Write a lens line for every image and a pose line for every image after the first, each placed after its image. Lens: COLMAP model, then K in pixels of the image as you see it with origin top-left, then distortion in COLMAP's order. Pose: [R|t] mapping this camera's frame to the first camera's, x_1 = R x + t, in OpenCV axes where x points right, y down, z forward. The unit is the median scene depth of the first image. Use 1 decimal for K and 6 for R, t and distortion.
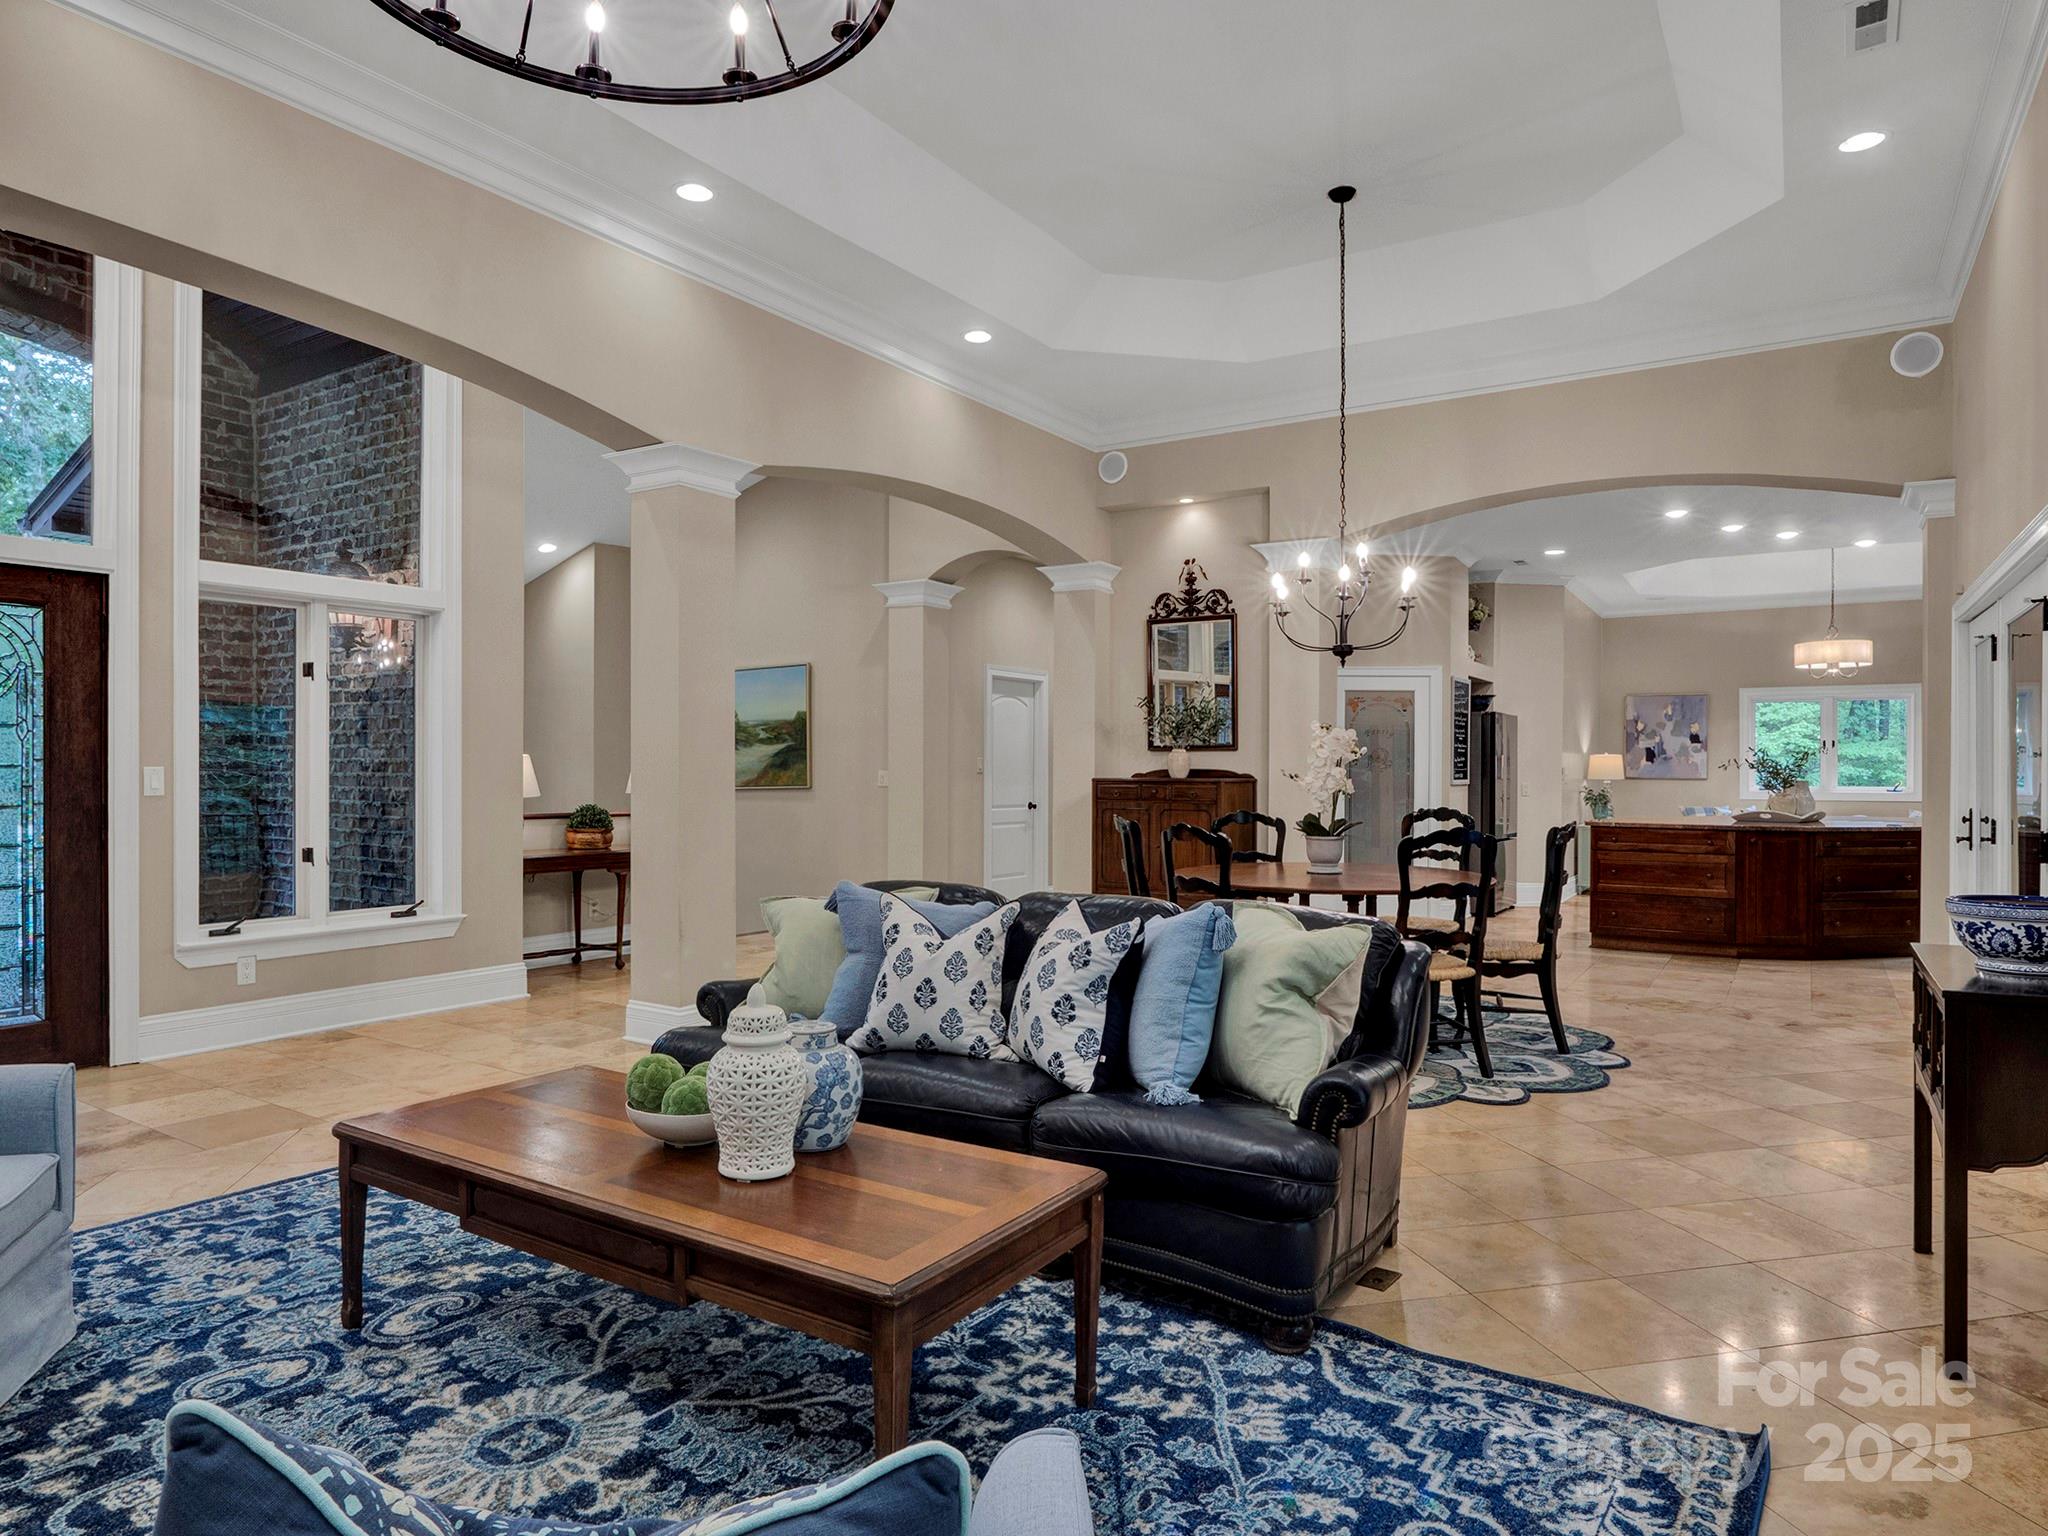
lens RADIAL K [[1255.0, 0, 1020.8], [0, 1255.0, 755.0], [0, 0, 1]] dist [-0.016812, 0.006394]
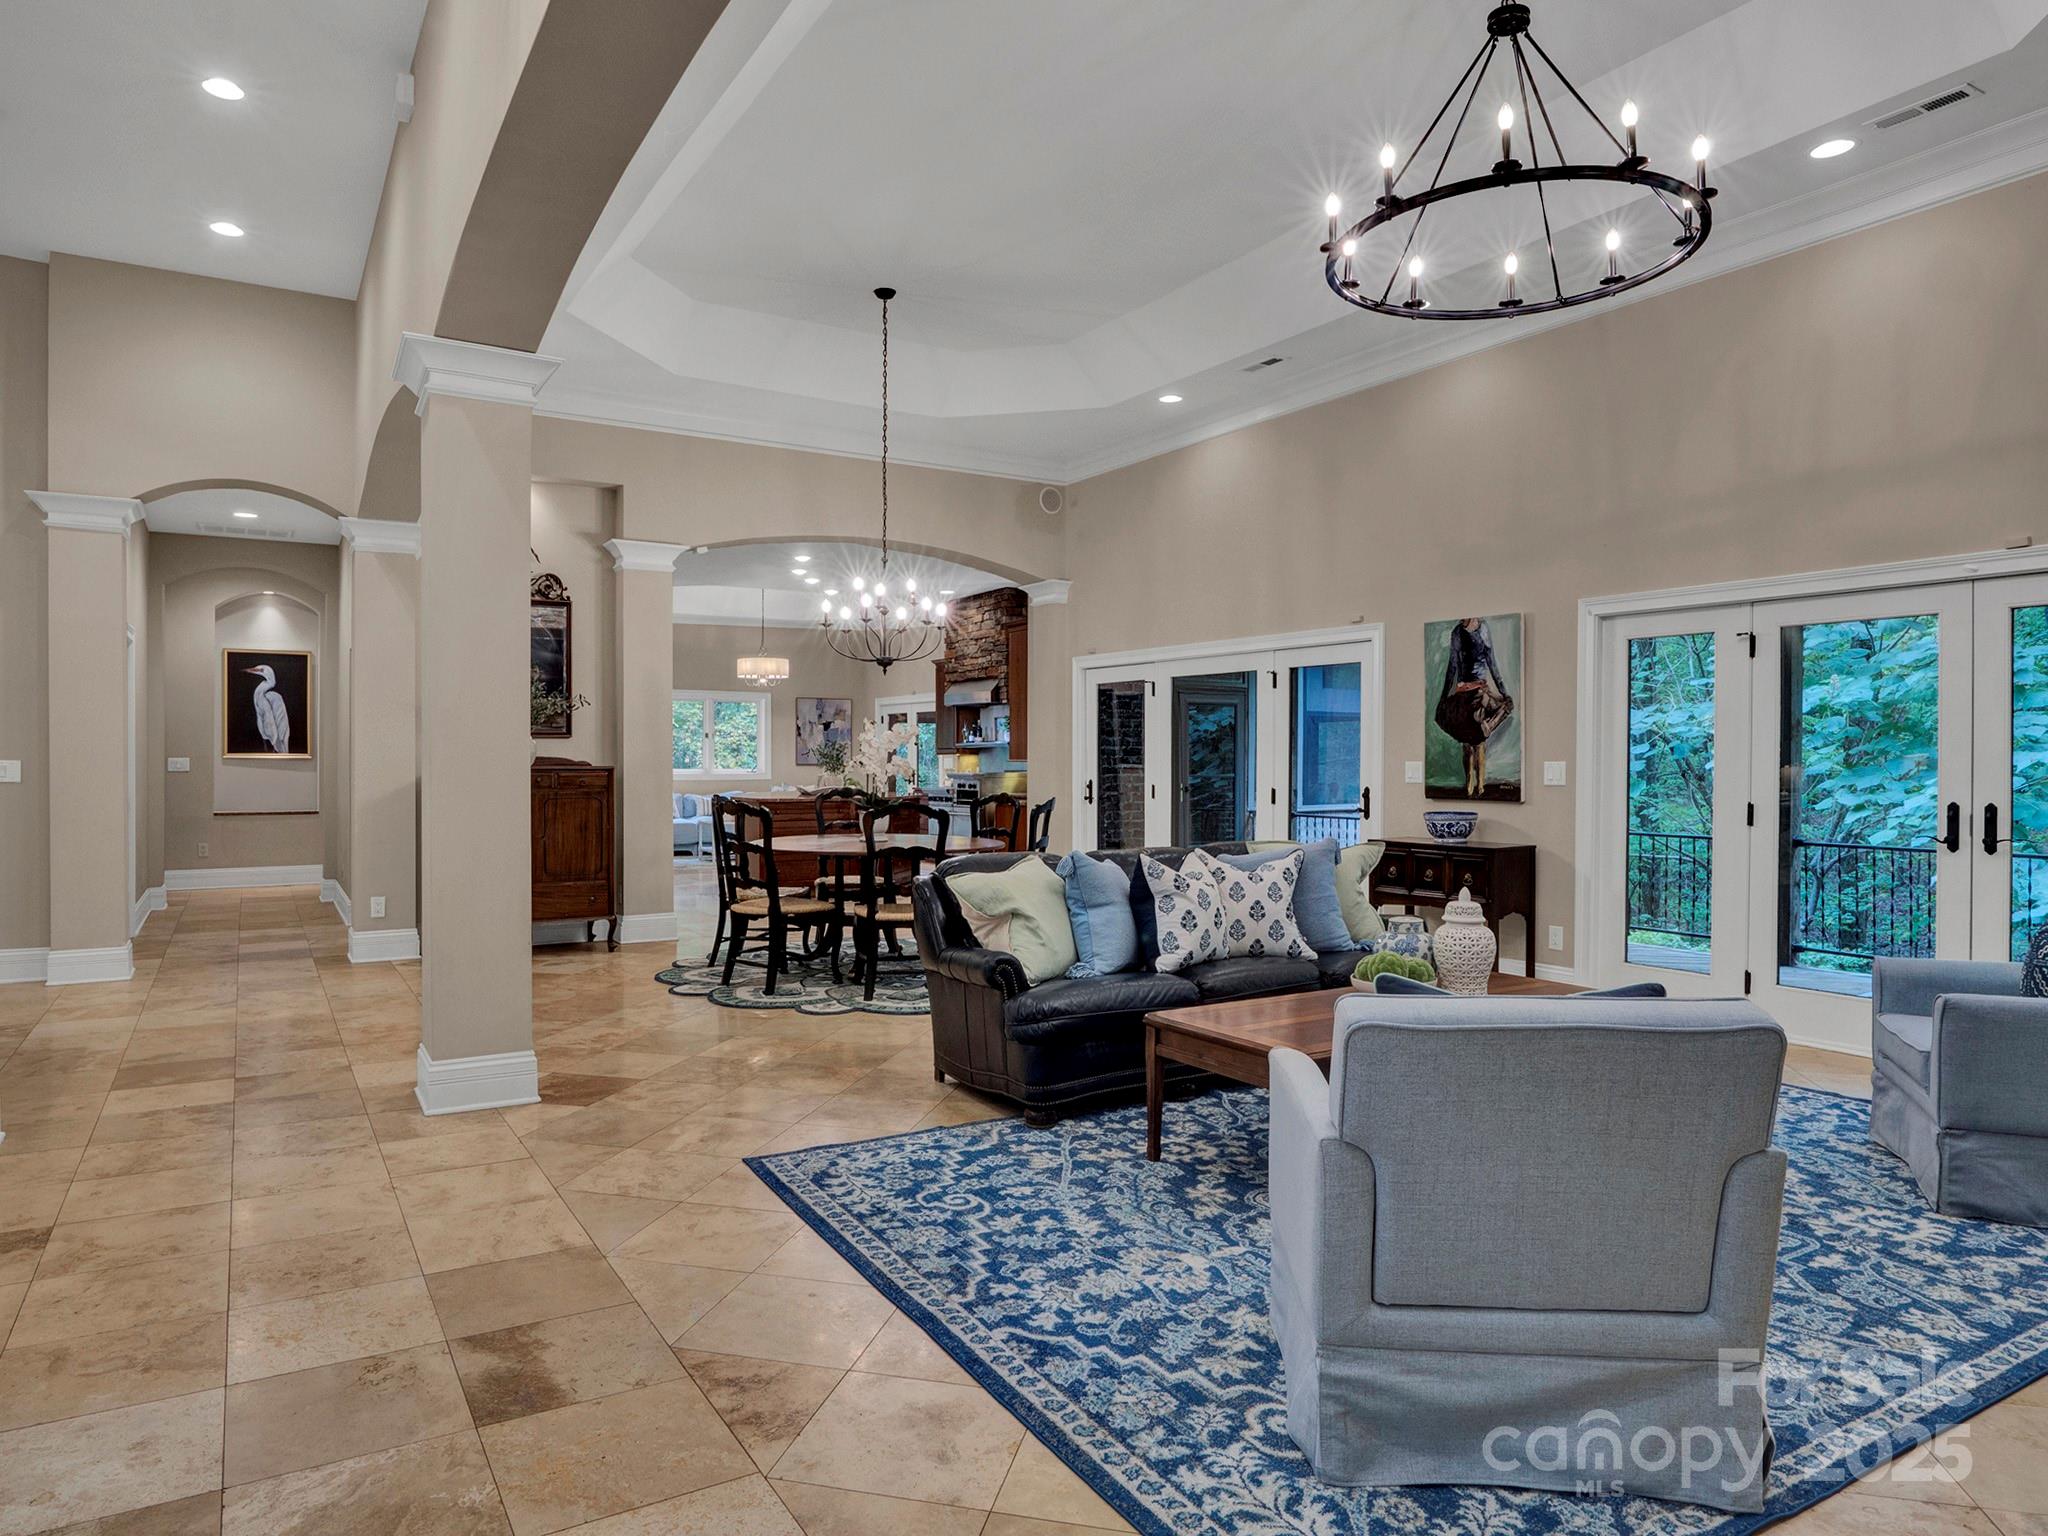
lens RADIAL K [[1255.0, 0, 1020.8], [0, 1255.0, 755.0], [0, 0, 1]] dist [-0.016812, 0.006394]
pose [[0.425862, -0.001974, 0.904786, -1.457948], [-0.007120, 0.999959, 0.005533, 0.004723], [-0.904760, -0.008798, 0.425830, 0.619298]]
